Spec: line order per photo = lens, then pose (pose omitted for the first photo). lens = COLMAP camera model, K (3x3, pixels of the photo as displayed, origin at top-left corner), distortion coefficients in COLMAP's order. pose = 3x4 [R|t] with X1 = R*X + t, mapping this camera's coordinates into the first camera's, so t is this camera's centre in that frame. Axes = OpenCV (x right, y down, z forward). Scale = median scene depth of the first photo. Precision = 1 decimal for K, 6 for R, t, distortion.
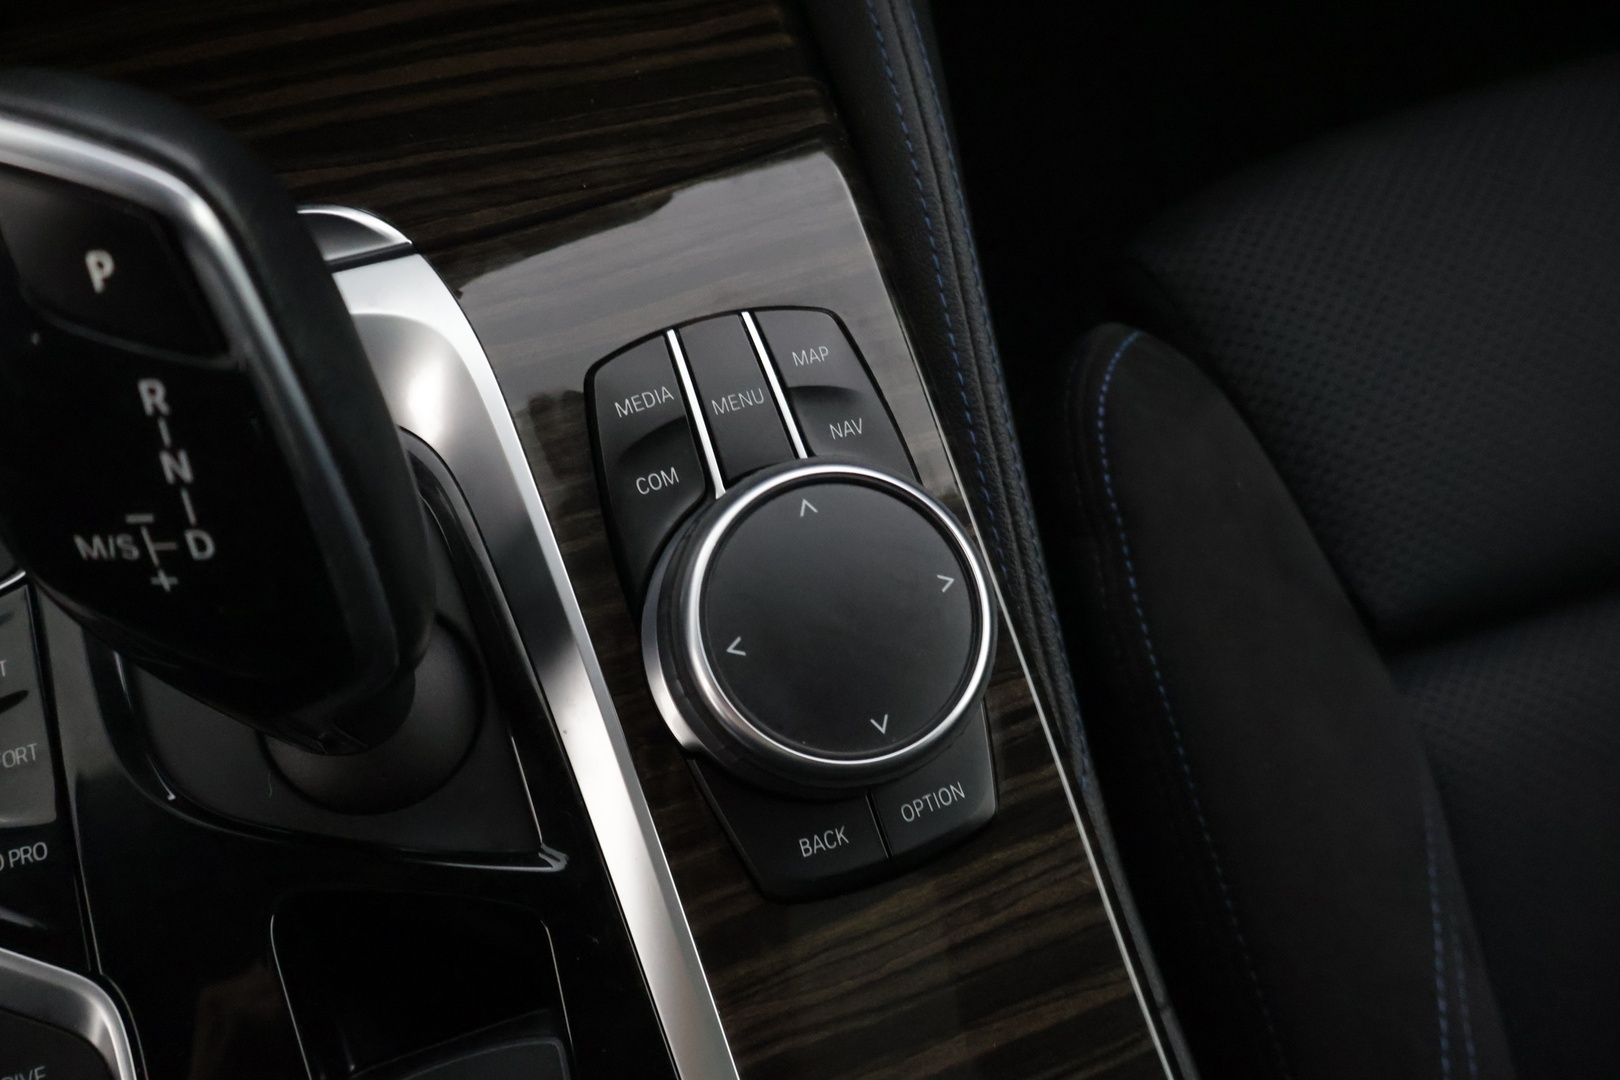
lens RADIAL K [[1371.7, 0, 815.7], [0, 1371.7, 533.7], [0, 0, 1]] dist [-0.035271, 0.058268]
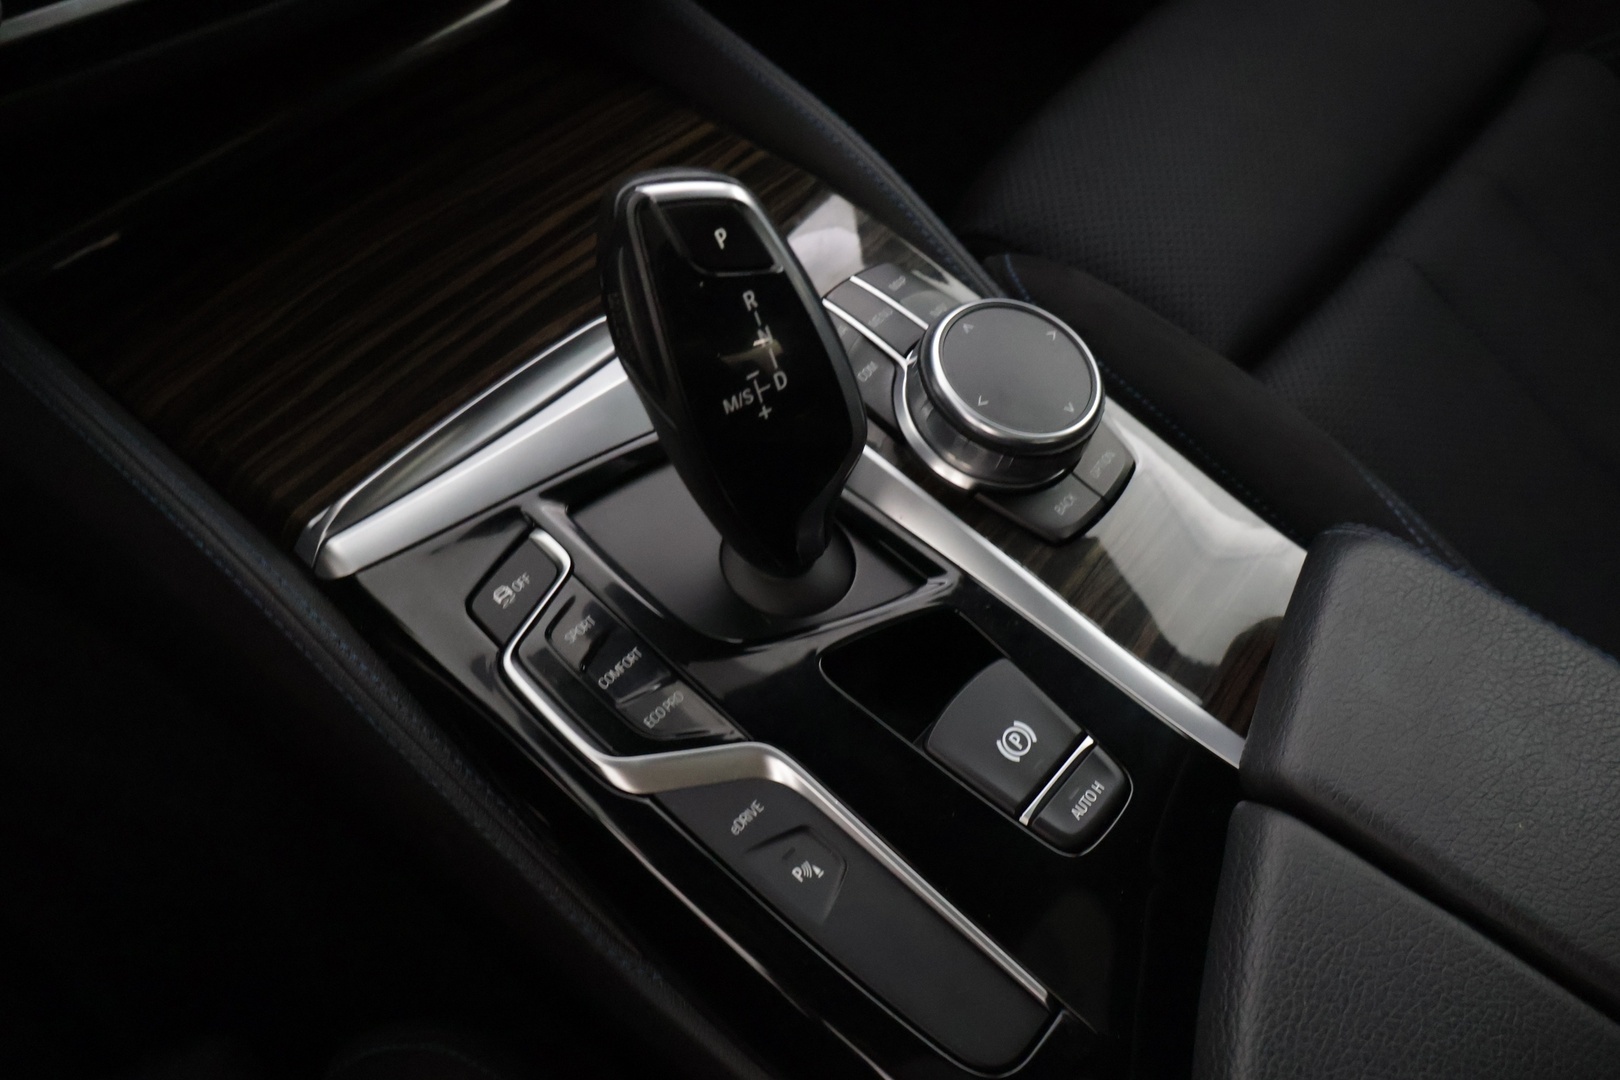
lens RADIAL K [[1371.7, 0, 803.8], [0, 1371.7, 553.5], [0, 0, 1]] dist [-0.035271, 0.058268]
pose [[0.867727, -0.439565, 0.232017, -0.974732], [0.474660, 0.871331, -0.124422, 0.471987], [-0.147472, 0.218094, 0.964721, -0.791877]]
